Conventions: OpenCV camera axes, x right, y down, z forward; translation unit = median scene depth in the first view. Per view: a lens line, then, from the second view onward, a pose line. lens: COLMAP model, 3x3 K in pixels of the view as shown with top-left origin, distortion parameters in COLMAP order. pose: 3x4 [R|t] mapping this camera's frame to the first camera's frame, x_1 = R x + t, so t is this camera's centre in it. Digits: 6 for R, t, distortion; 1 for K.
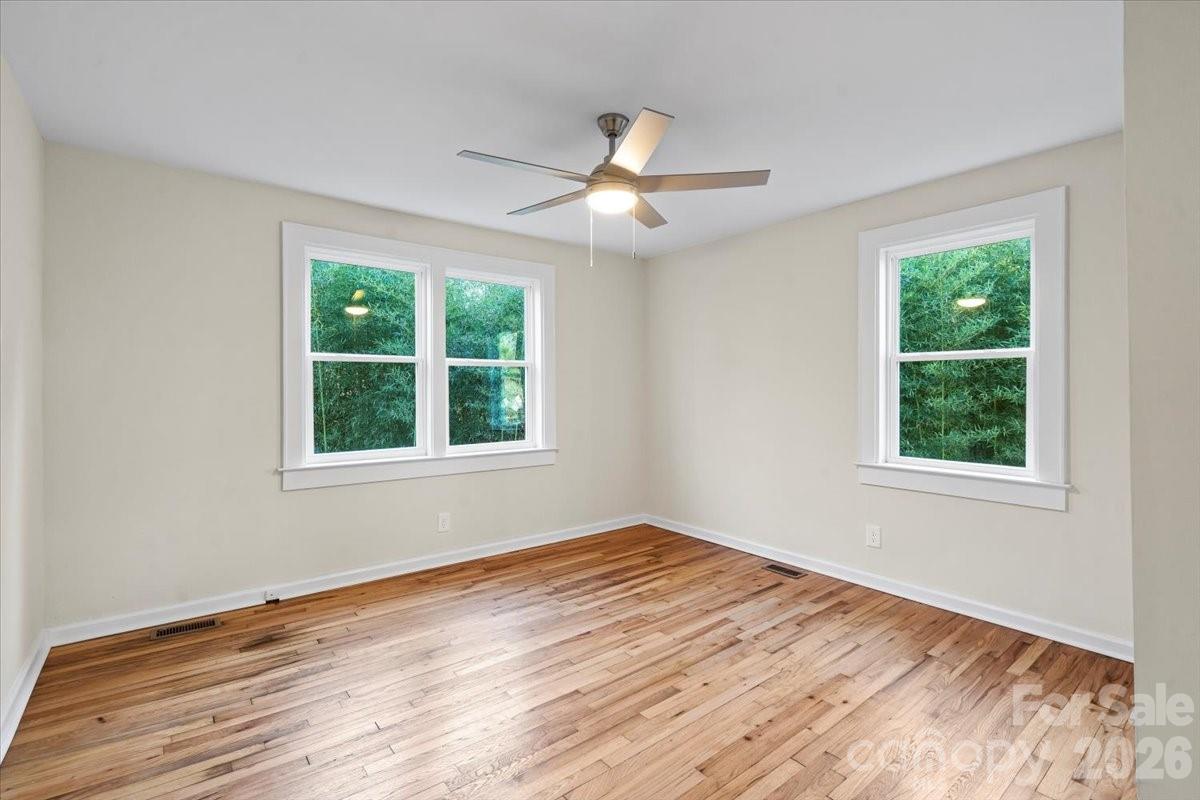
lens RADIAL K [[545.1, 0, 605.1], [0, 545.1, 398.5], [0, 0, 1]] dist [-0.003345, -0.000167]
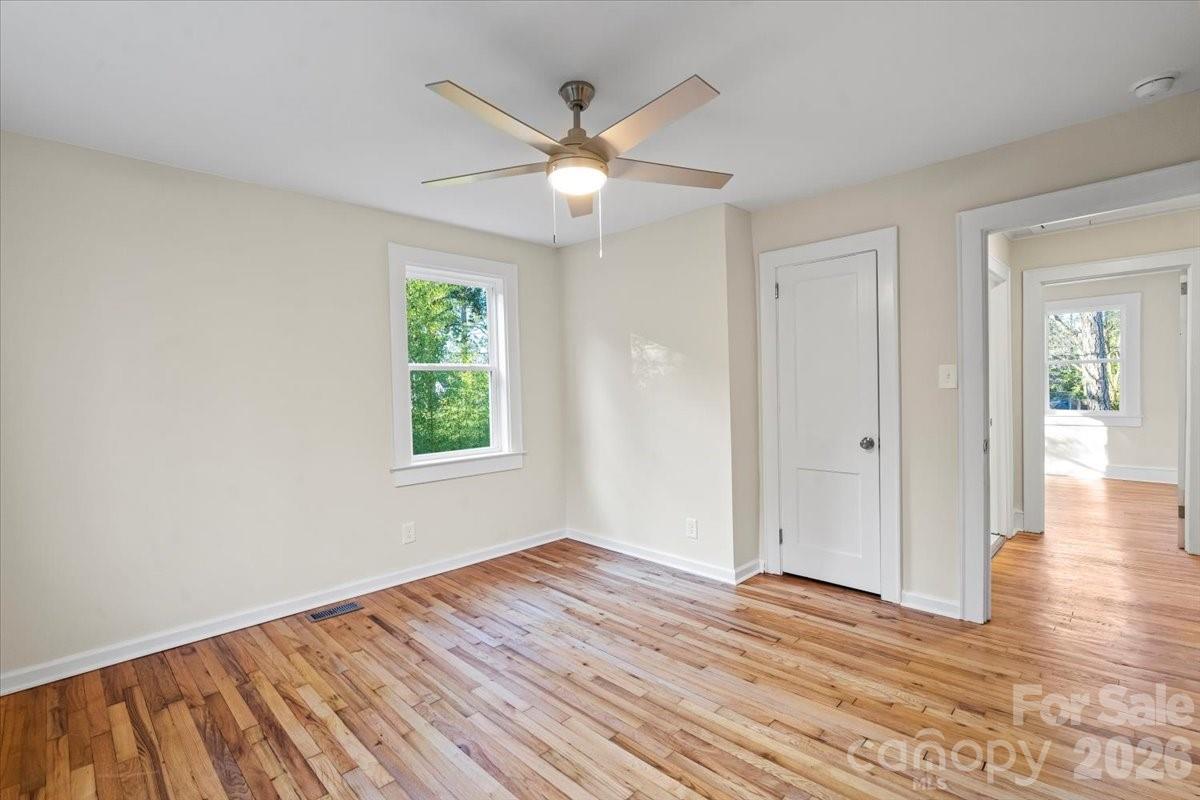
lens RADIAL K [[545.1, 0, 605.1], [0, 545.1, 398.5], [0, 0, 1]] dist [-0.003345, -0.000167]
pose [[-0.114428, -0.018622, 0.993257, -0.666801], [0.043184, 0.998786, 0.023701, -0.020110], [-0.992492, 0.045605, -0.113485, 0.797708]]
